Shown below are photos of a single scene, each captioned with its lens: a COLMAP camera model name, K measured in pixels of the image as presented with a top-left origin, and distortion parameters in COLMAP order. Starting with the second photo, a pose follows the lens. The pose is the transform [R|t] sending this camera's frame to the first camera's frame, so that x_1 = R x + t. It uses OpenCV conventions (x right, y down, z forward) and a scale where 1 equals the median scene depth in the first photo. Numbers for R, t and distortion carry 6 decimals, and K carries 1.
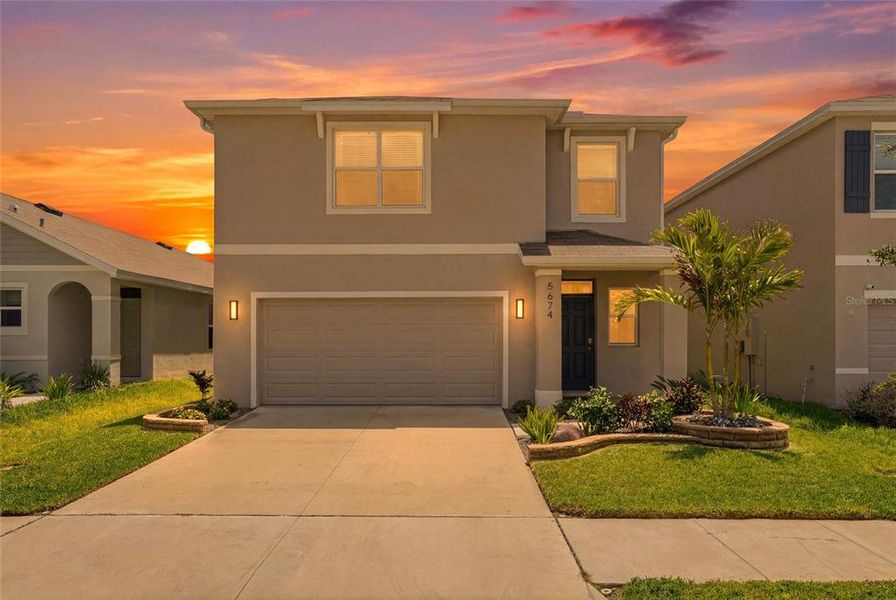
lens RADIAL K [[620.8, 0, 455.1], [0, 620.8, 335.9], [0, 0, 1]] dist [0.024767, 0.001564]
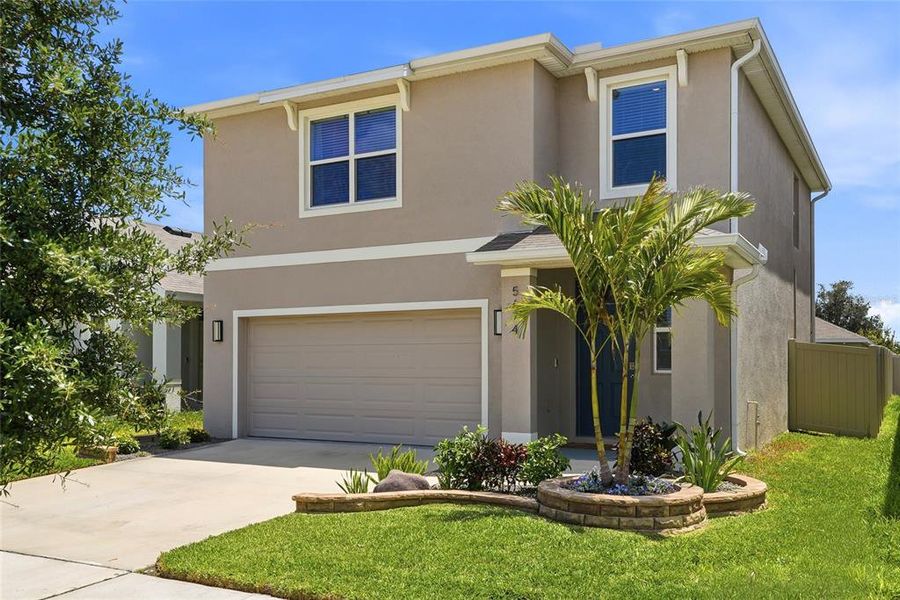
lens RADIAL K [[822.4, 0, 449.1], [0, 822.4, 347.8], [0, 0, 1]] dist [0.038096, -0.002333]
pose [[0.878275, -0.008558, -0.478080, 0.540945], [0.002552, 0.999909, -0.013210, 0.000050], [0.478150, 0.010382, 0.878217, 0.101547]]
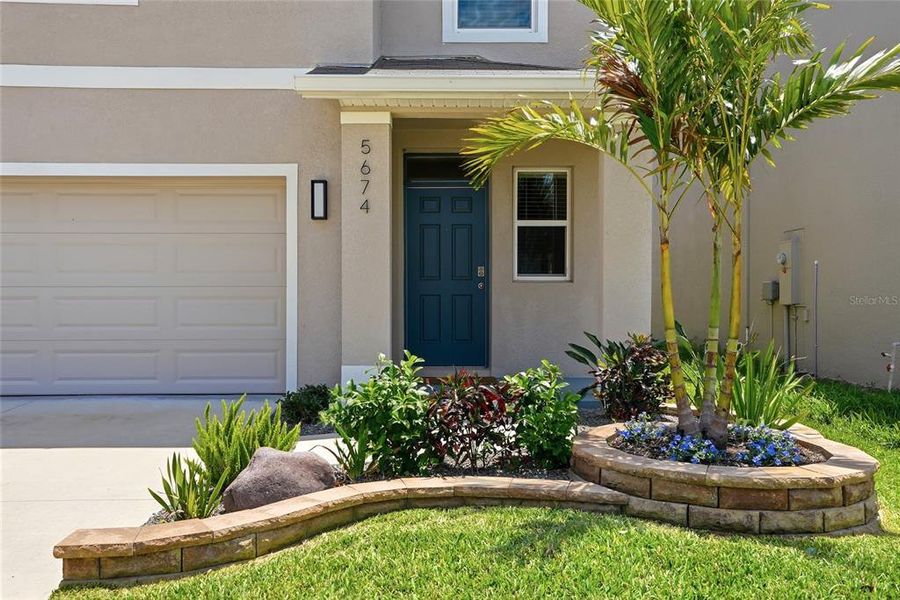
lens RADIAL K [[754.1, 0, 450.0], [0, 754.1, 300.0], [0, 0, 1]] dist [0.057521, -0.000873]
pose [[0.999940, 0.001291, 0.010911, 0.207931], [-0.001257, 0.999994, -0.003130, 0.038699], [-0.010915, 0.003116, 0.999936, 0.410392]]
